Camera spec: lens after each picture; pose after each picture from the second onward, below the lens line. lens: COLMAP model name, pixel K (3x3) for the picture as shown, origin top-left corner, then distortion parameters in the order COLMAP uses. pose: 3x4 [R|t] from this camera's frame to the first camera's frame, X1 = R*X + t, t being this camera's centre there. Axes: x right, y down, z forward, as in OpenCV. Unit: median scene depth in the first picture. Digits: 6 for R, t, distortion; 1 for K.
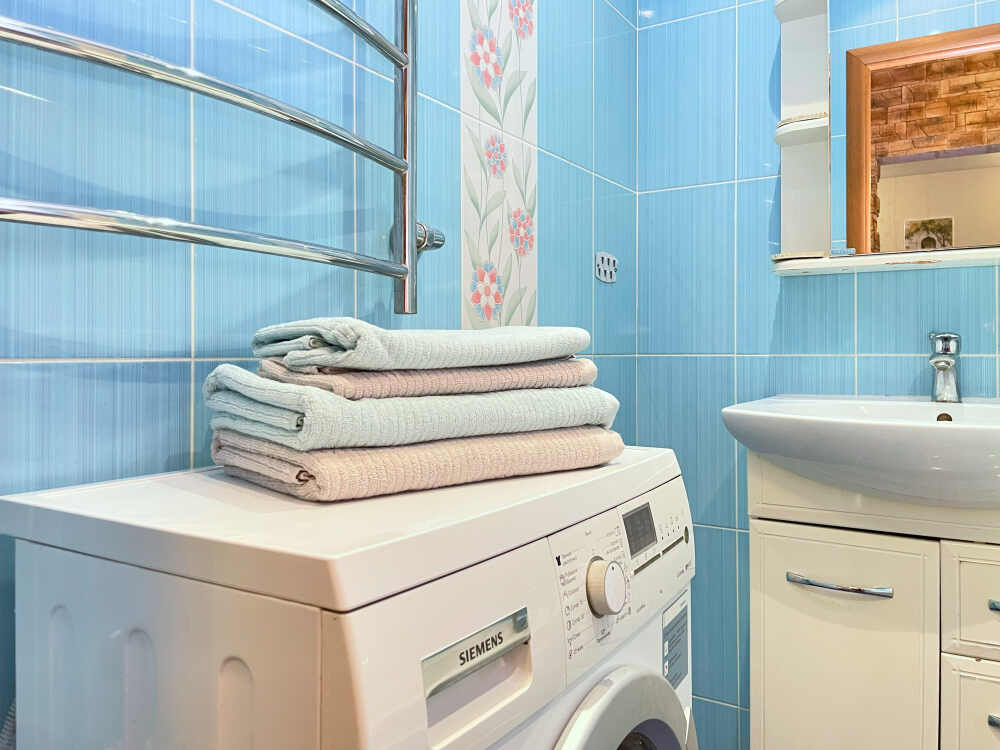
lens RADIAL K [[760.1, 0, 499.0], [0, 760.1, 369.9], [0, 0, 1]] dist [0.078794, -0.101145]
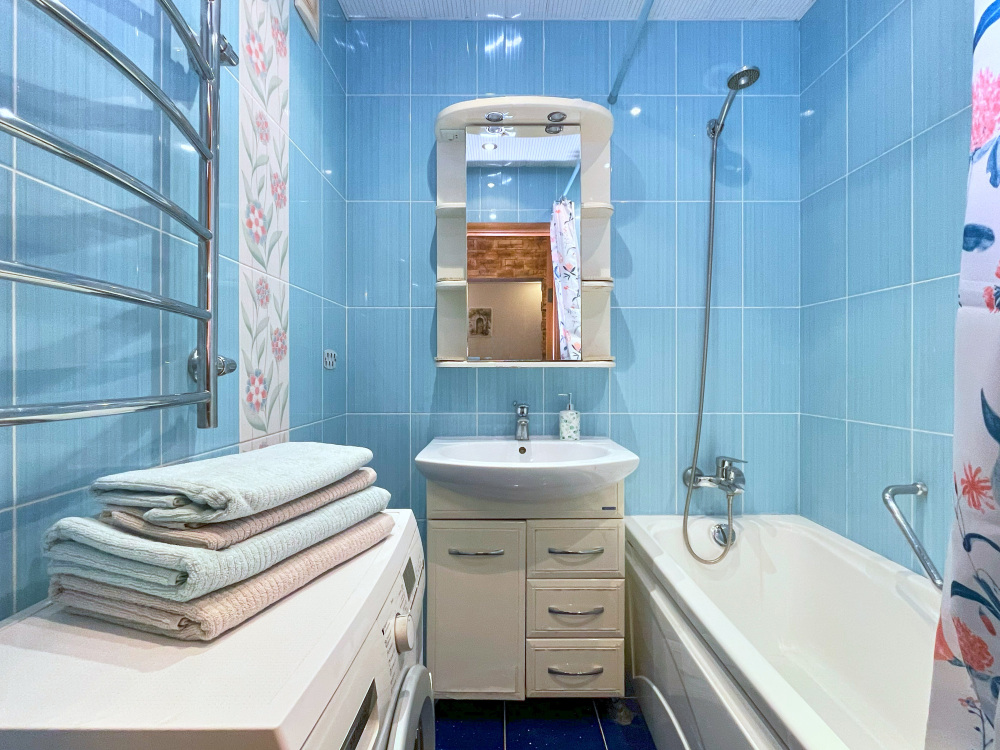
lens RADIAL K [[490.9, 0, 495.3], [0, 490.9, 377.7], [0, 0, 1]] dist [-0.005737, -0.000616]
pose [[0.842901, -0.007834, 0.538012, -0.131877], [0.005978, 0.999969, 0.005195, -0.133653], [-0.538036, -0.001162, 0.842921, 0.033562]]
